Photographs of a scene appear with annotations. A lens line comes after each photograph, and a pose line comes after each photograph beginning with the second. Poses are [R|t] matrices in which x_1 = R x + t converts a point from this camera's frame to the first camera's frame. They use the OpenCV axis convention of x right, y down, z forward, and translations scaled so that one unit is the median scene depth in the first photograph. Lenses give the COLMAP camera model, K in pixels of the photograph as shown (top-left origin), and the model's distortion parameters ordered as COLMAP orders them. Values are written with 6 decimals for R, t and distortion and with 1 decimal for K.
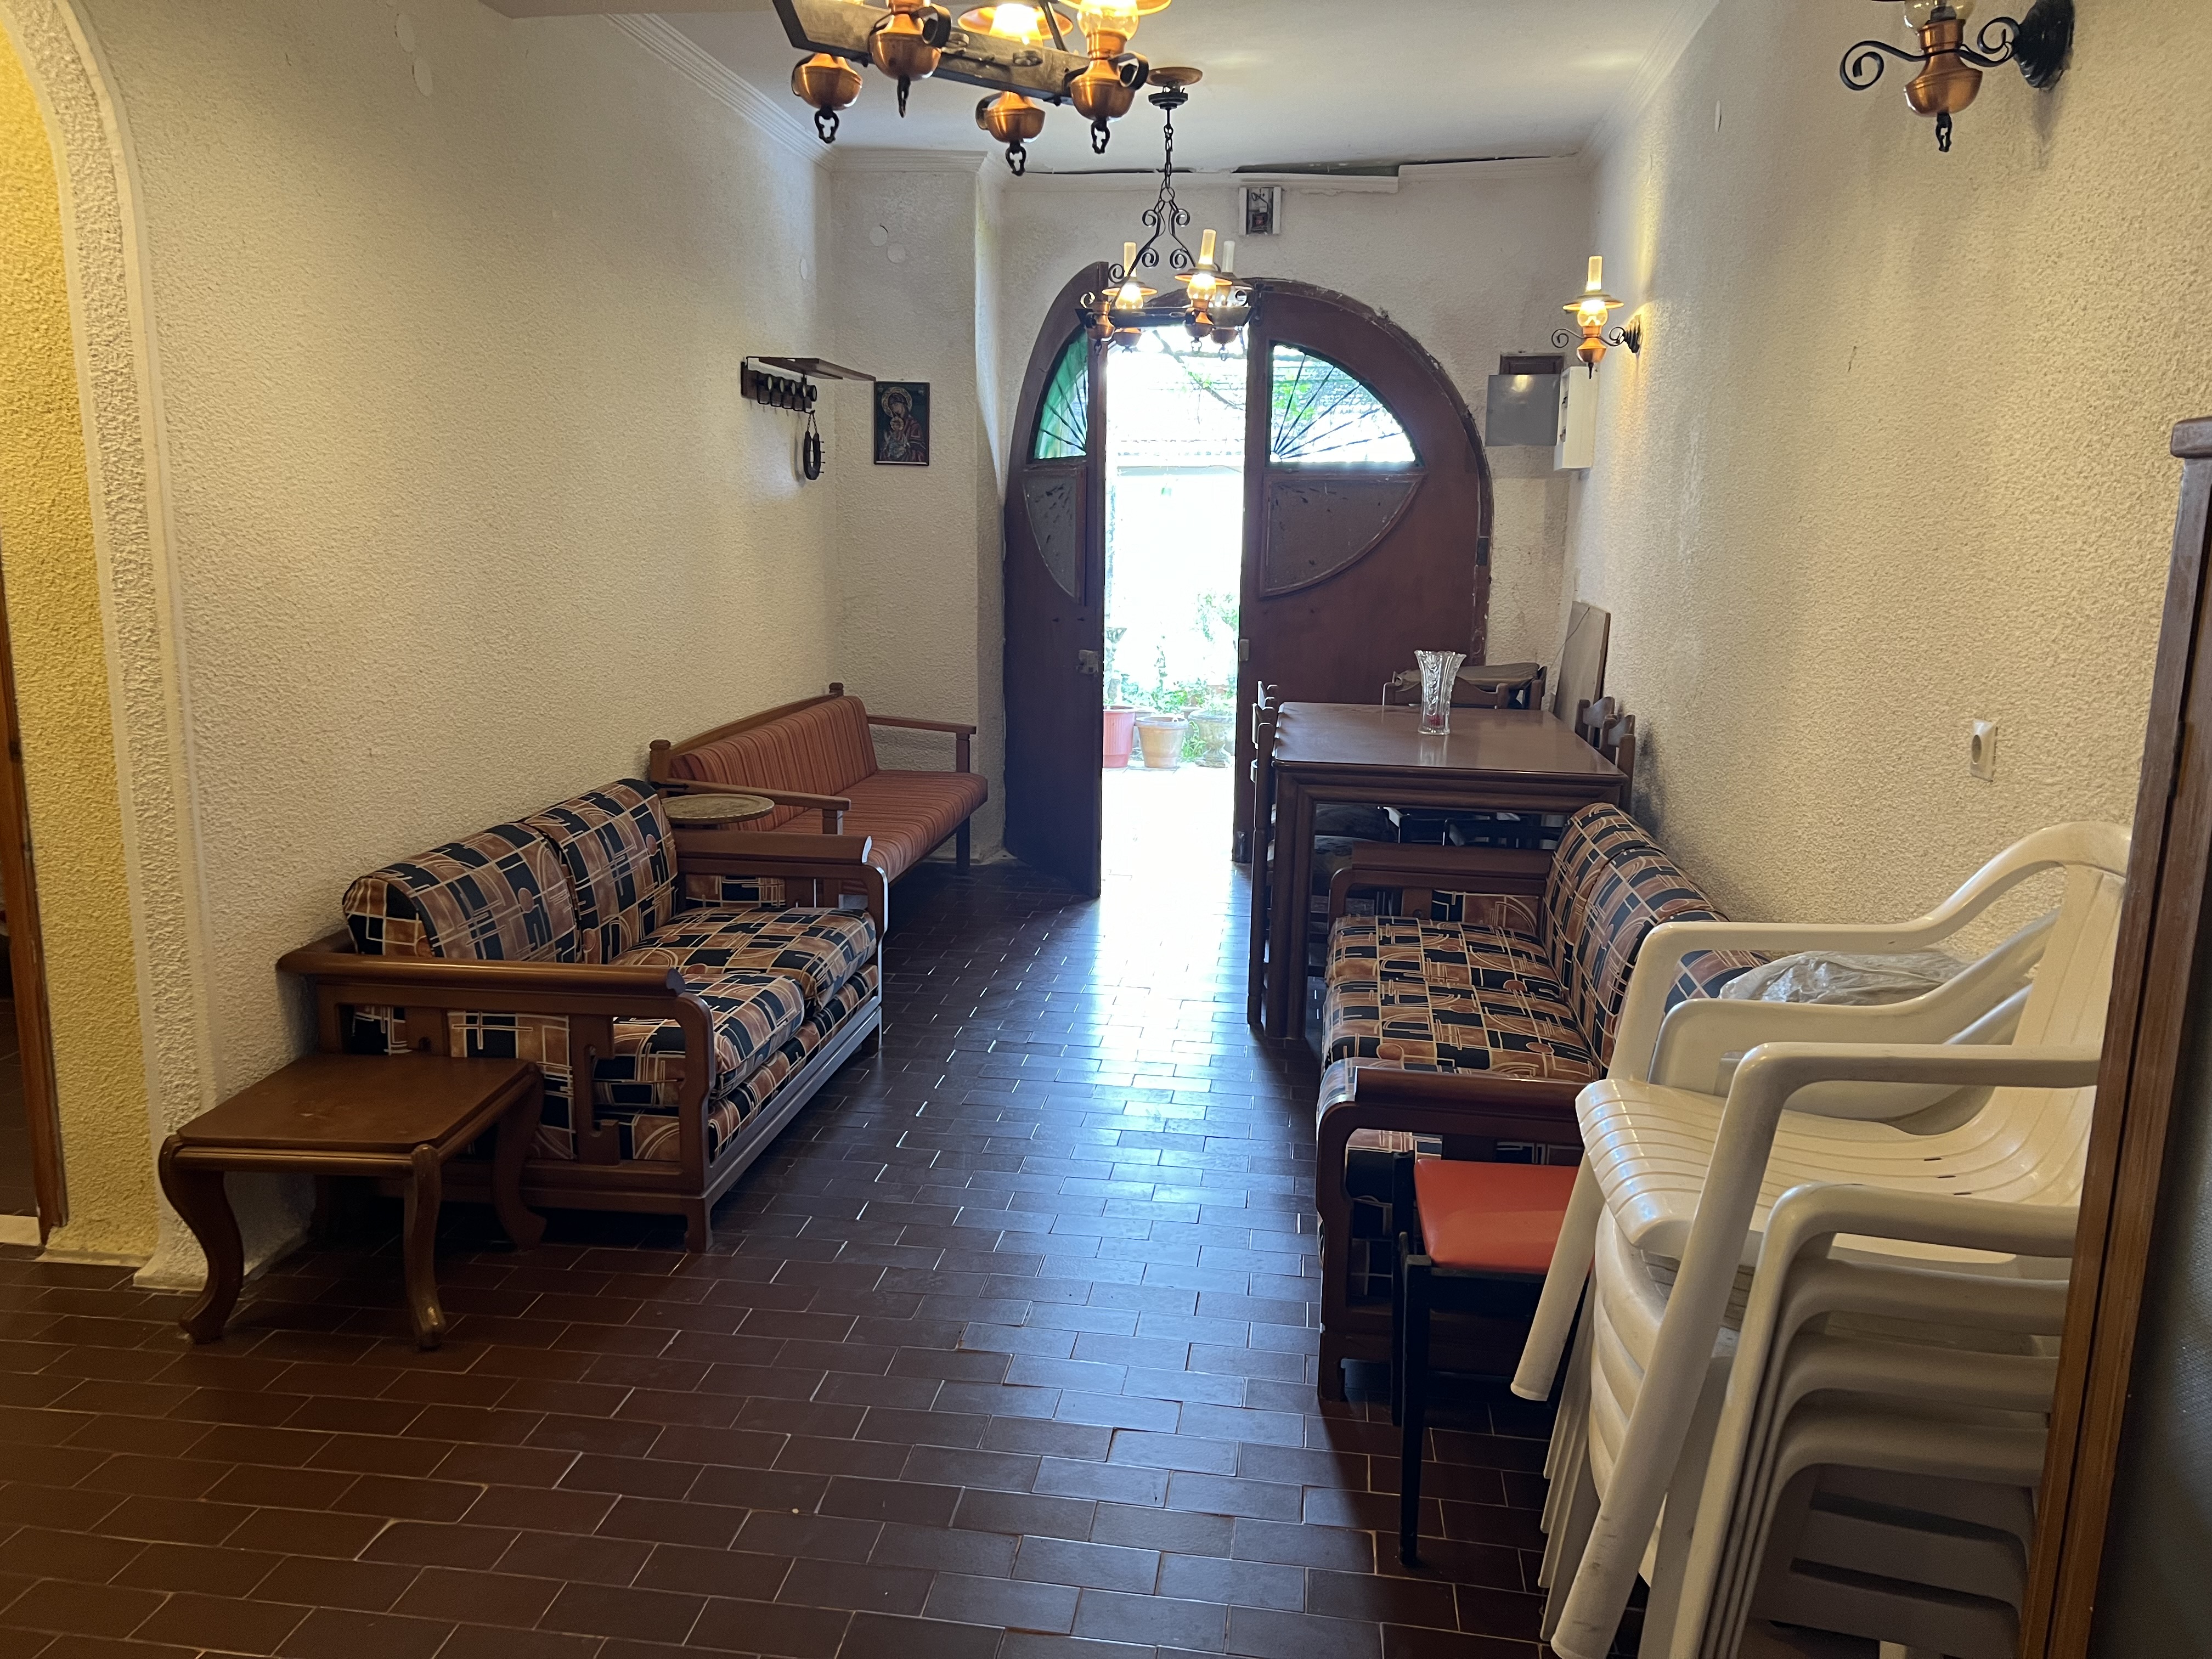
lens RADIAL K [[1623.3, 0, 1106.0], [0, 1623.3, 829.5], [0, 0, 1]] dist [0.078841, -0.111874]
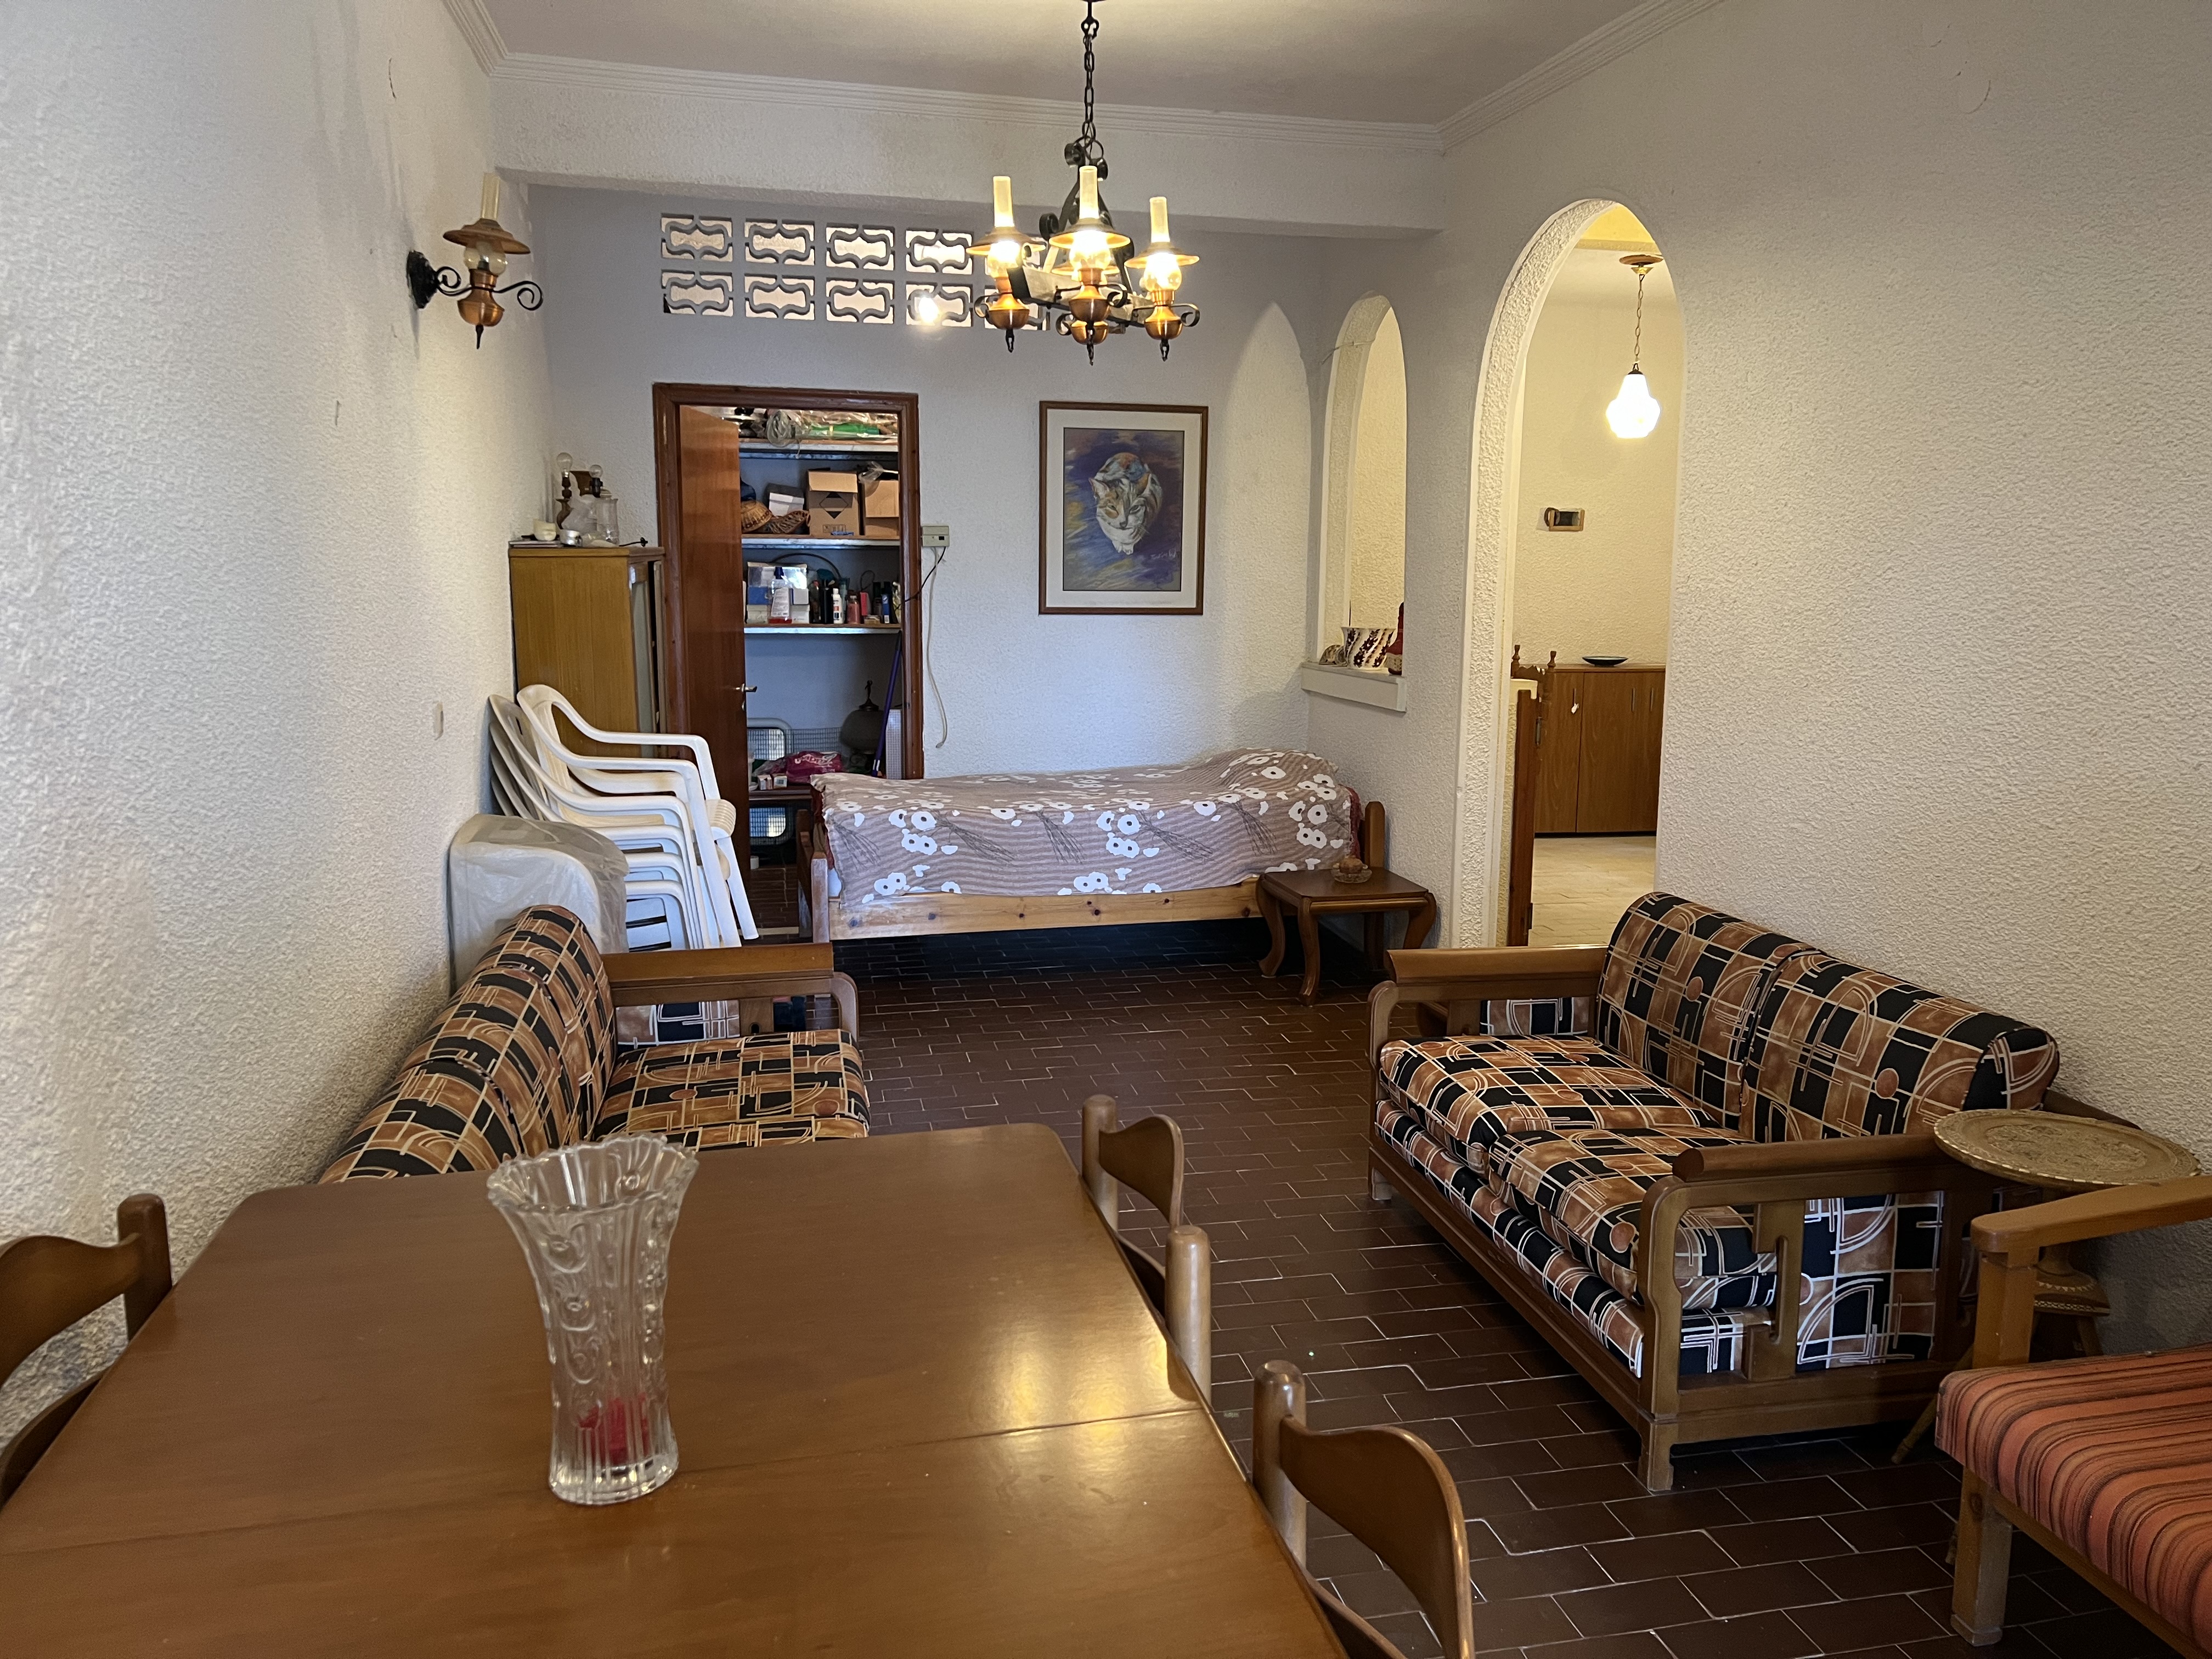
lens RADIAL K [[1585.0, 0, 1105.9], [0, 1585.0, 787.2], [0, 0, 1]] dist [0.004203, -0.097787]
pose [[-0.940641, 0.030689, -0.338012, 0.282254], [-0.081031, 0.946798, 0.311461, -0.325402], [0.329588, 0.320362, -0.888110, 1.627369]]
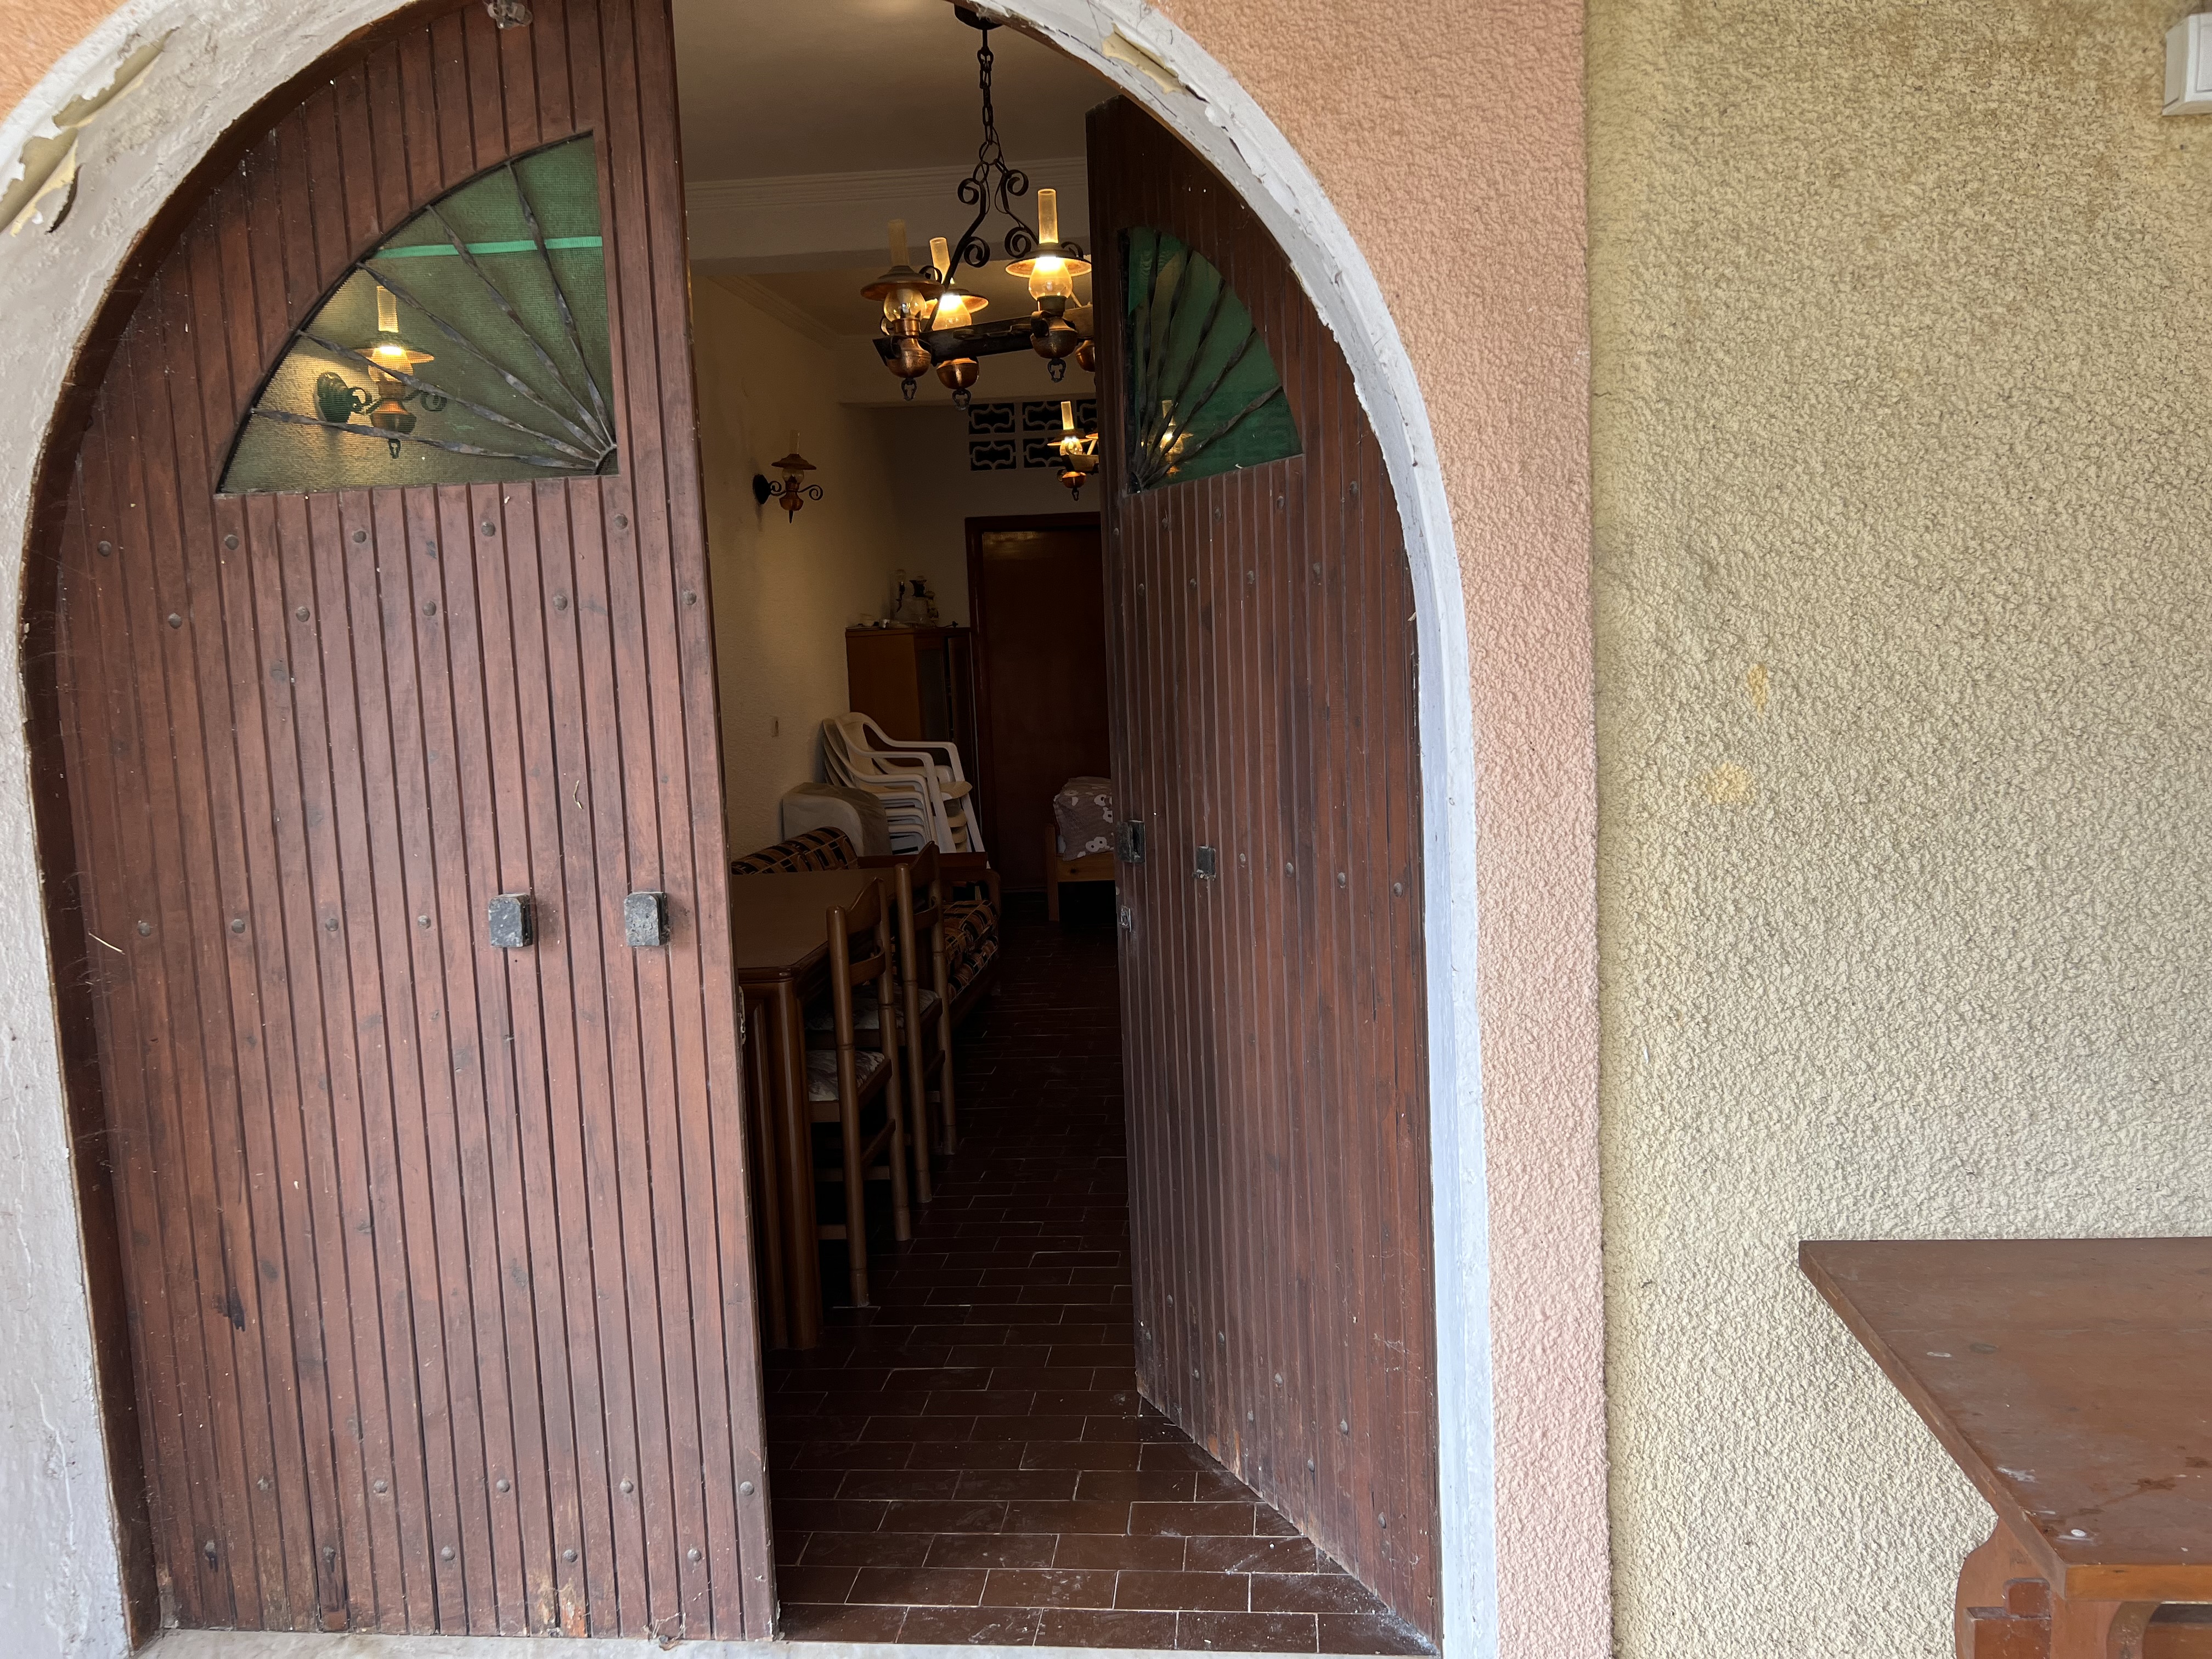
lens RADIAL K [[1623.3, 0, 1106.0], [0, 1623.3, 829.5], [0, 0, 1]] dist [0.078841, -0.111874]
pose [[-0.999536, 0.029593, 0.007207, -0.007701], [0.030394, 0.953821, 0.298834, -0.441358], [0.001970, 0.298915, -0.954278, 2.319756]]
